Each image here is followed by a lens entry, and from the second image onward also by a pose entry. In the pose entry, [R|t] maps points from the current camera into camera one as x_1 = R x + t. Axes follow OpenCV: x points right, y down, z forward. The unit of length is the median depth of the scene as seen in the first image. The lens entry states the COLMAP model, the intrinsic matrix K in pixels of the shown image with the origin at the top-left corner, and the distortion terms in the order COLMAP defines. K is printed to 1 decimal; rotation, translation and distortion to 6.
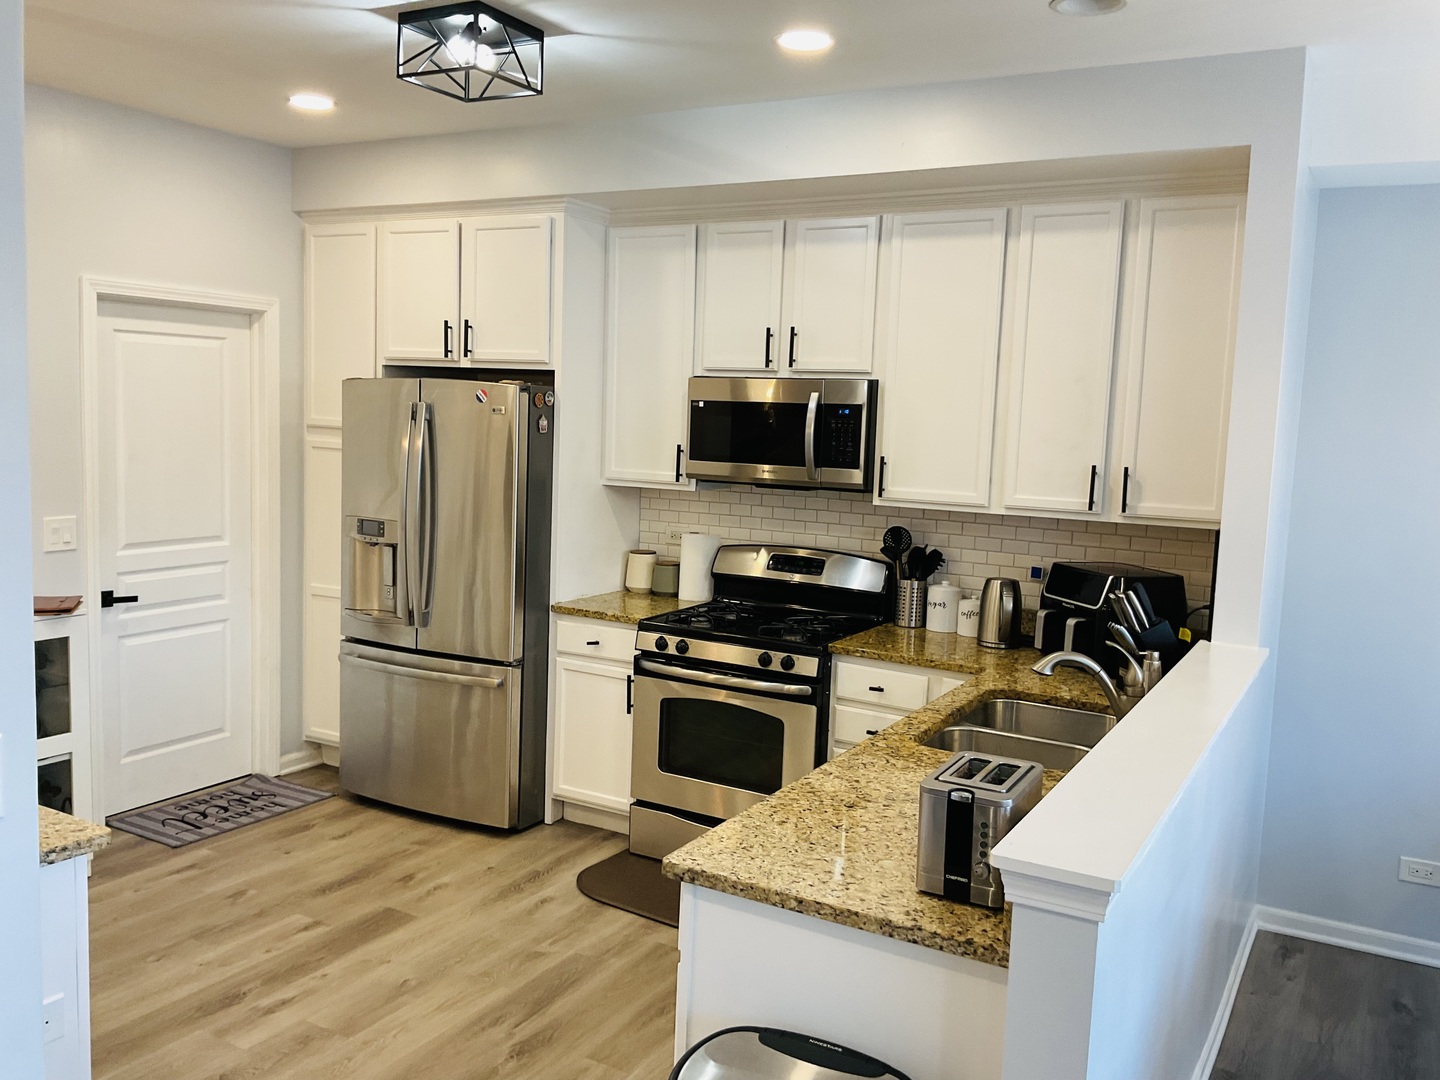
lens RADIAL K [[1185.8, 0, 720.0], [0, 1185.8, 540.0], [0, 0, 1]] dist [-0.006313, -0.008967]
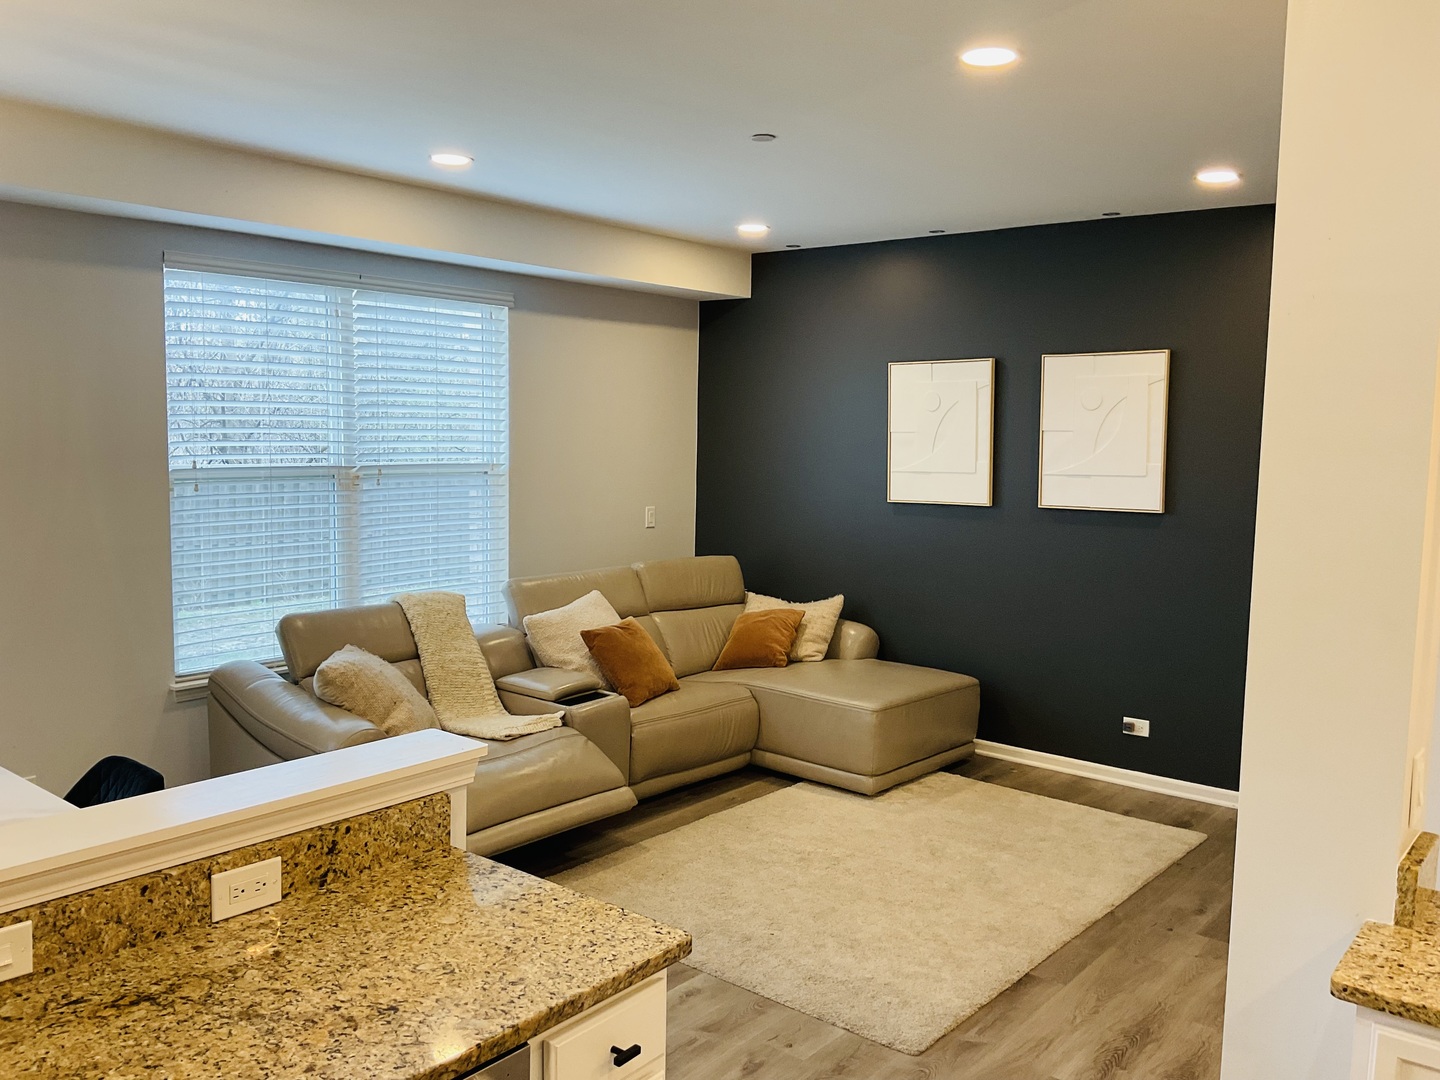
lens RADIAL K [[1185.8, 0, 720.0], [0, 1185.8, 540.0], [0, 0, 1]] dist [-0.006313, -0.008967]
pose [[-0.986008, -0.069624, 0.151464, -0.160838], [-0.036403, 0.976604, 0.211942, -0.189401], [-0.162677, 0.203462, -0.965474, 1.572164]]
